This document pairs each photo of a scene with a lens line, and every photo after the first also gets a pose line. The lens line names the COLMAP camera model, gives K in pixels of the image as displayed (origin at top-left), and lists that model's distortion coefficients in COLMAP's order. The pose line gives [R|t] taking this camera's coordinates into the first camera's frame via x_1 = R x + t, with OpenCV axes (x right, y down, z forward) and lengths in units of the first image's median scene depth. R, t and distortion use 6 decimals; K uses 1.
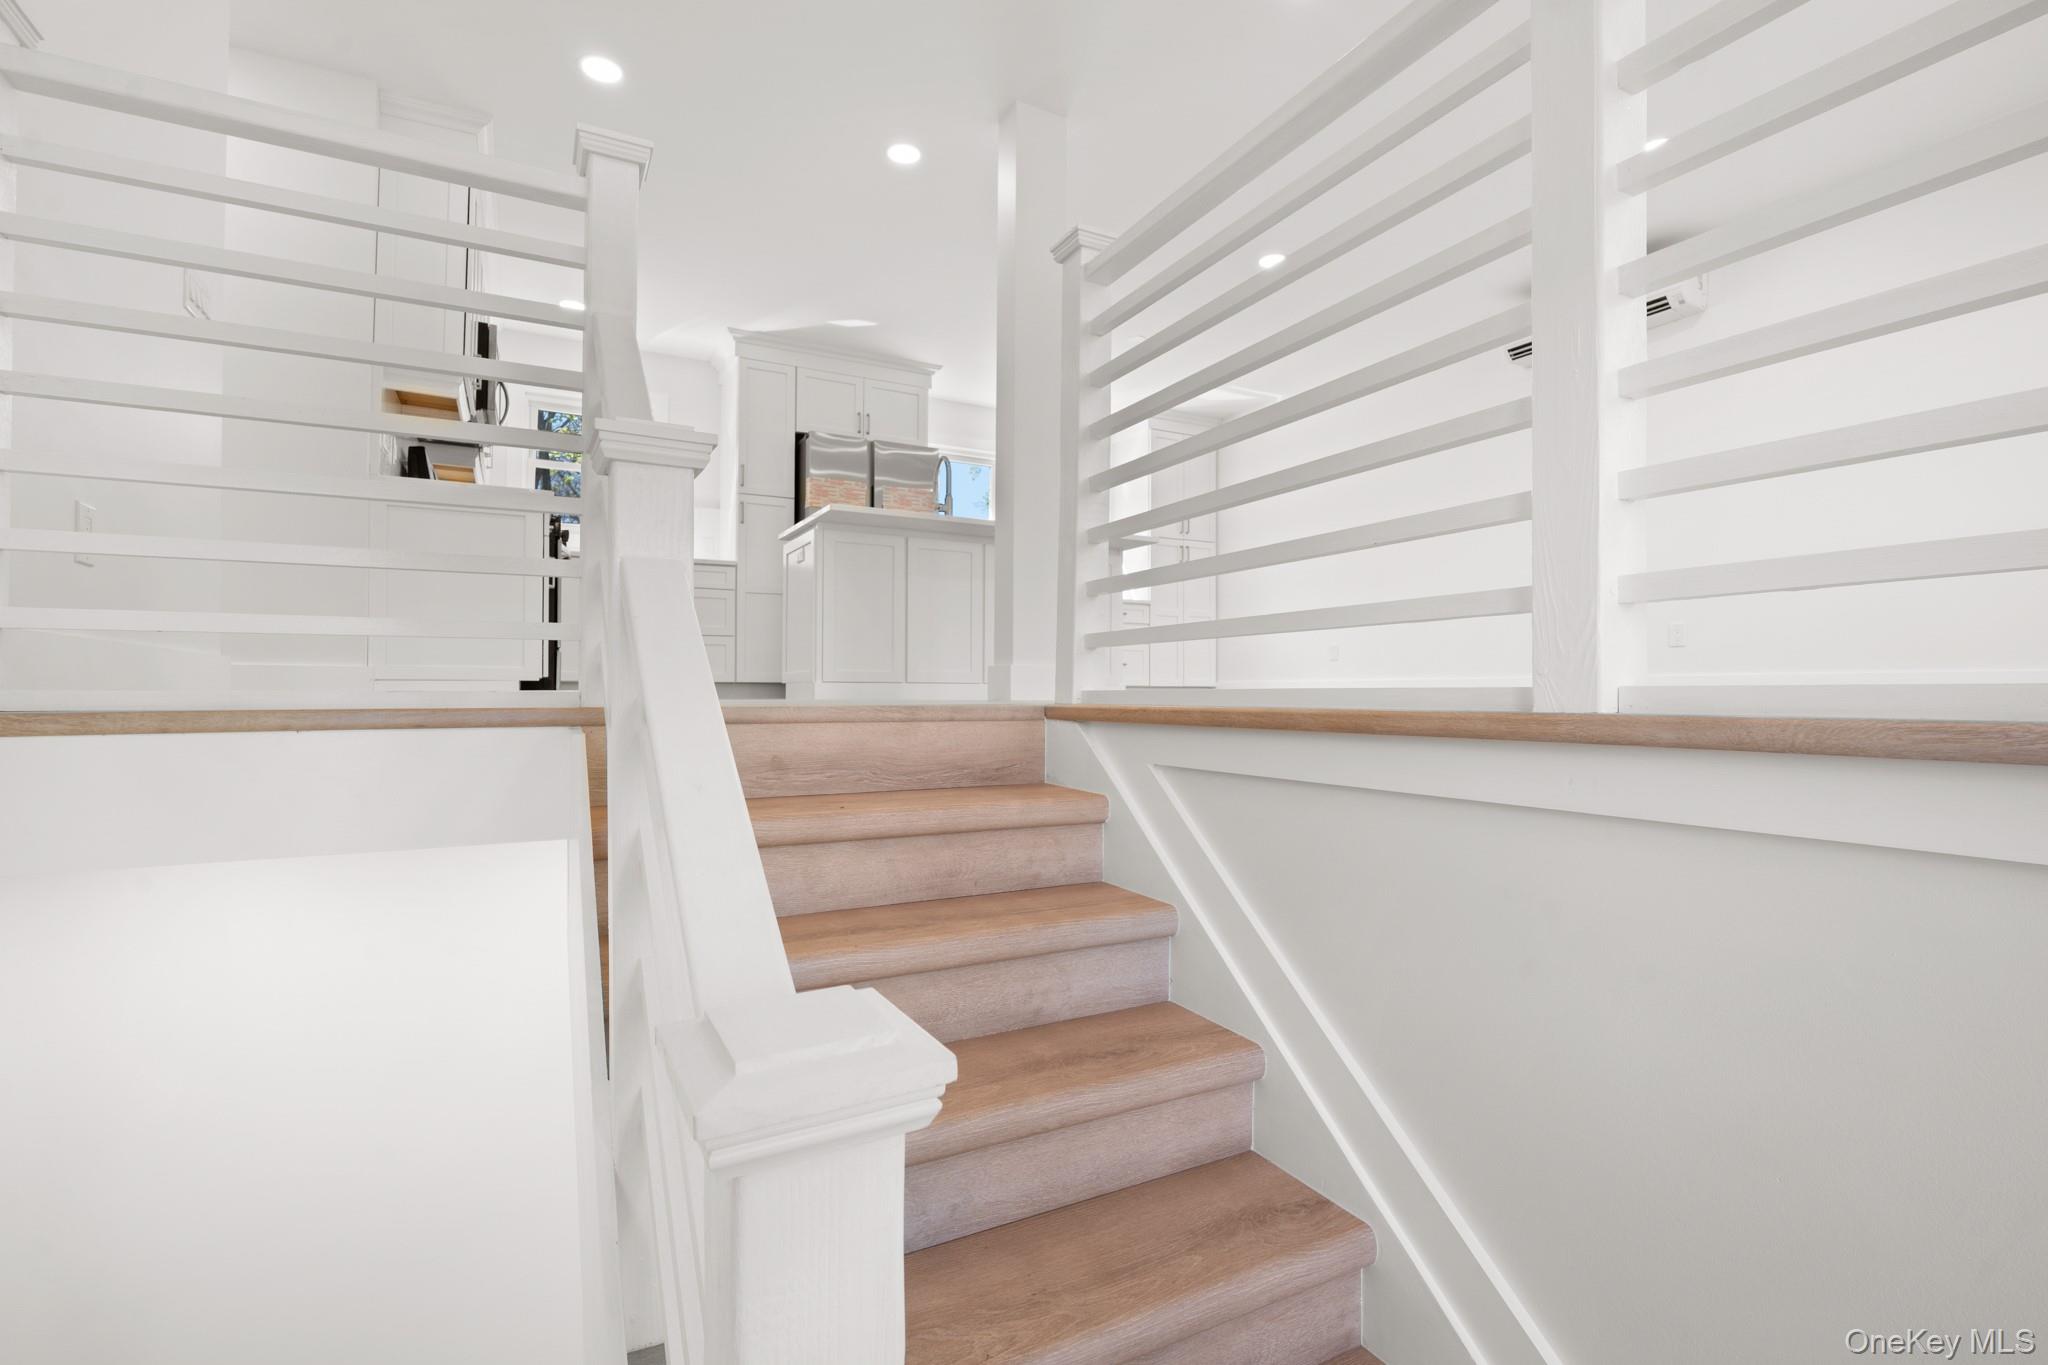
lens RADIAL K [[927.1, 0, 1019.5], [0, 927.1, 686.9], [0, 0, 1]] dist [-0.001386, 0.001169]
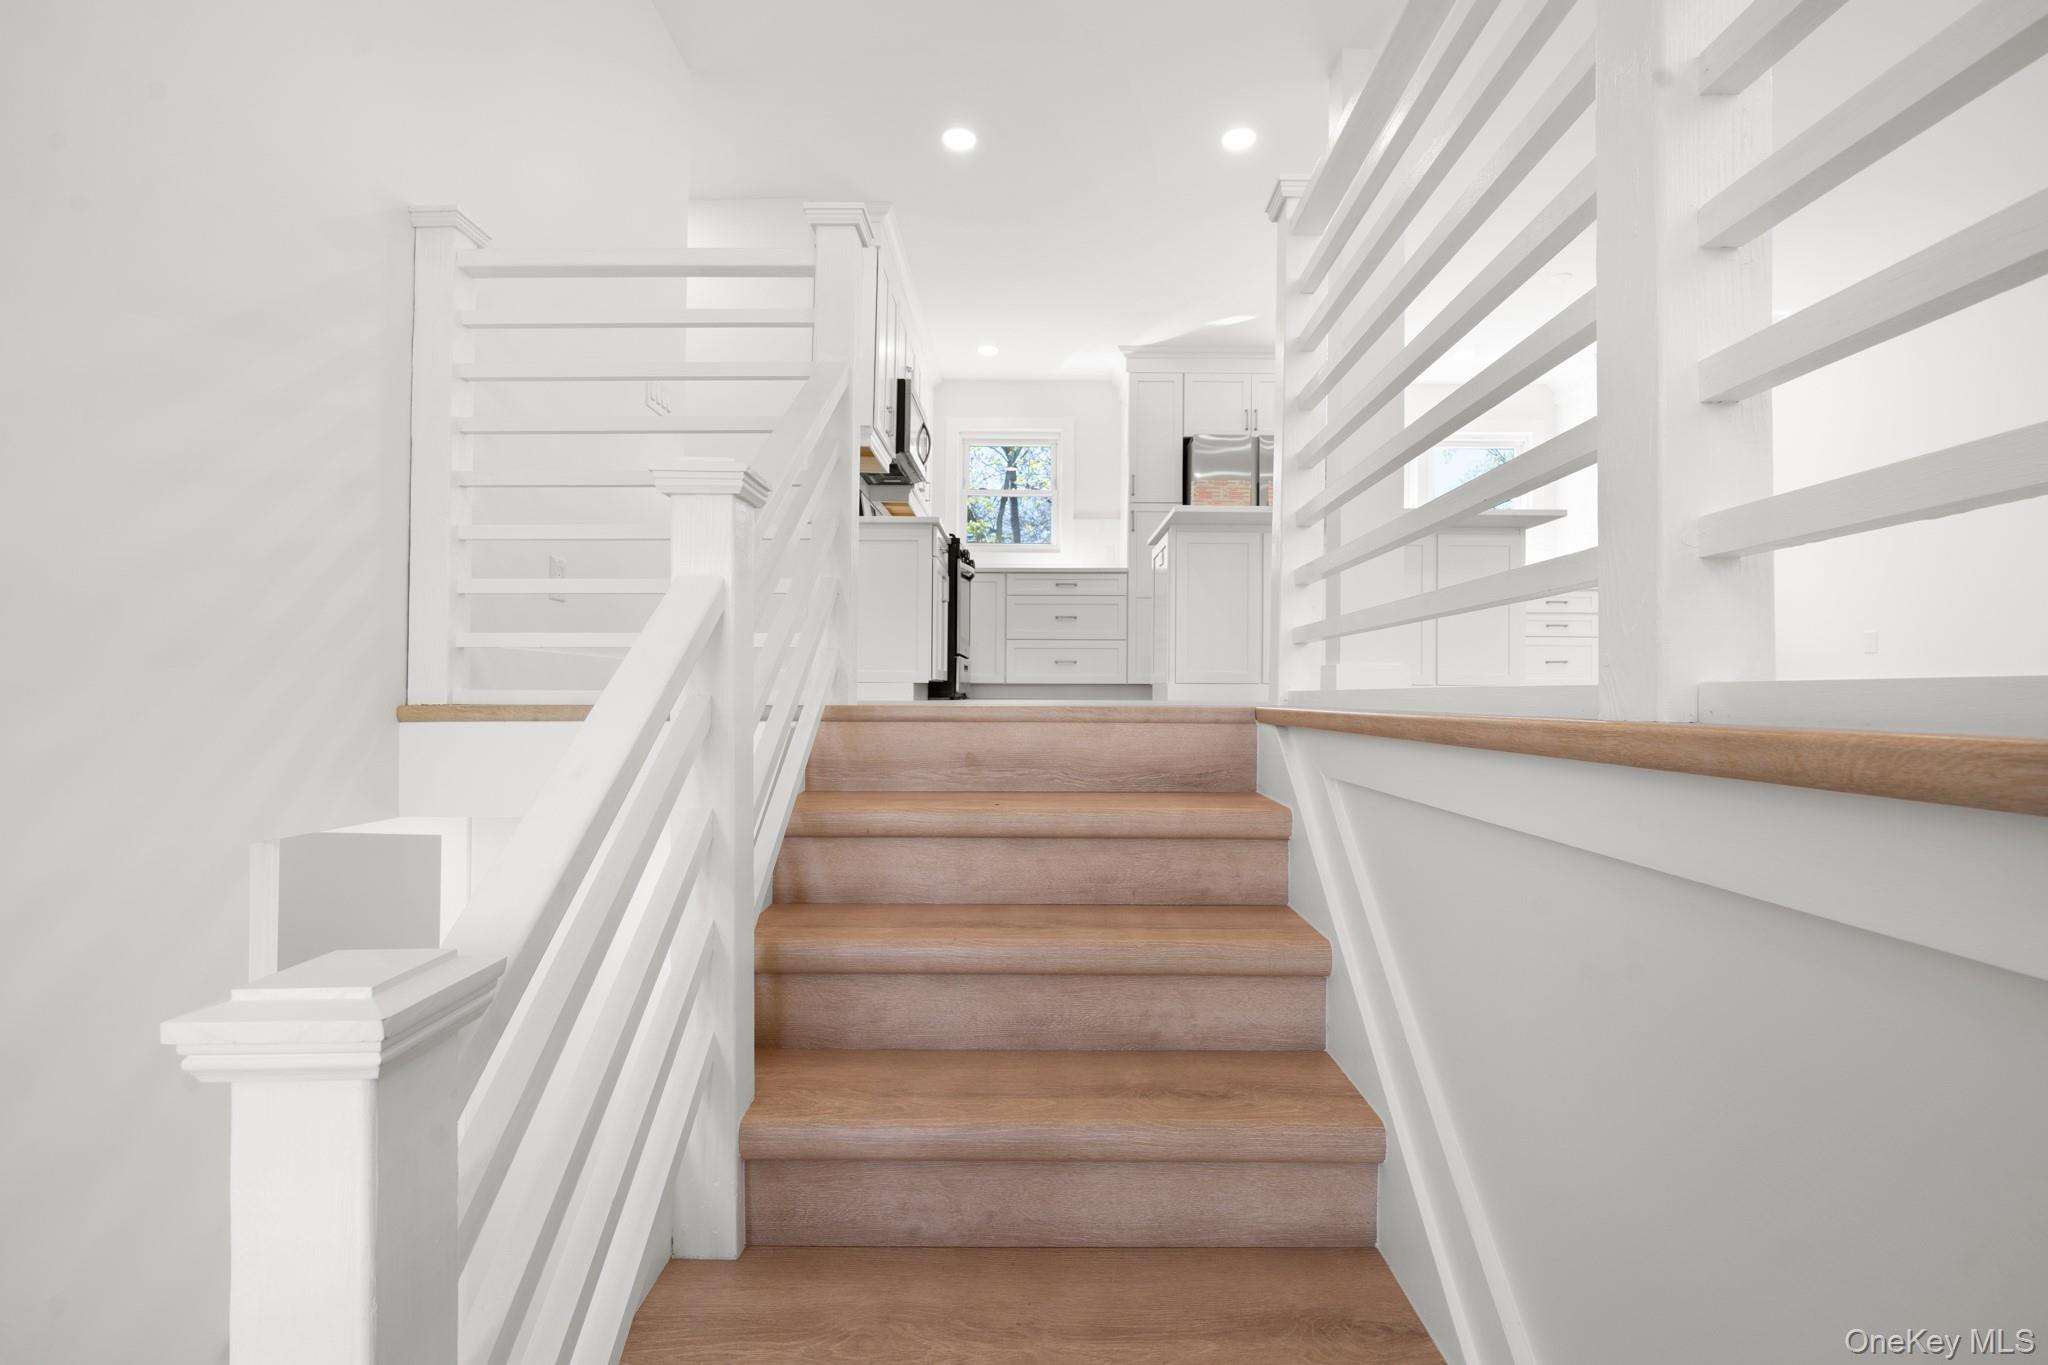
lens RADIAL K [[923.6, 0, 1024.0], [0, 923.6, 682.5], [0, 0, 1]] dist [-0.000646, 0.000387]
pose [[0.884282, -0.003488, -0.466941, 0.304143], [0.000232, 0.999975, -0.007031, 0.002083], [0.466954, 0.006109, 0.884261, 0.104552]]
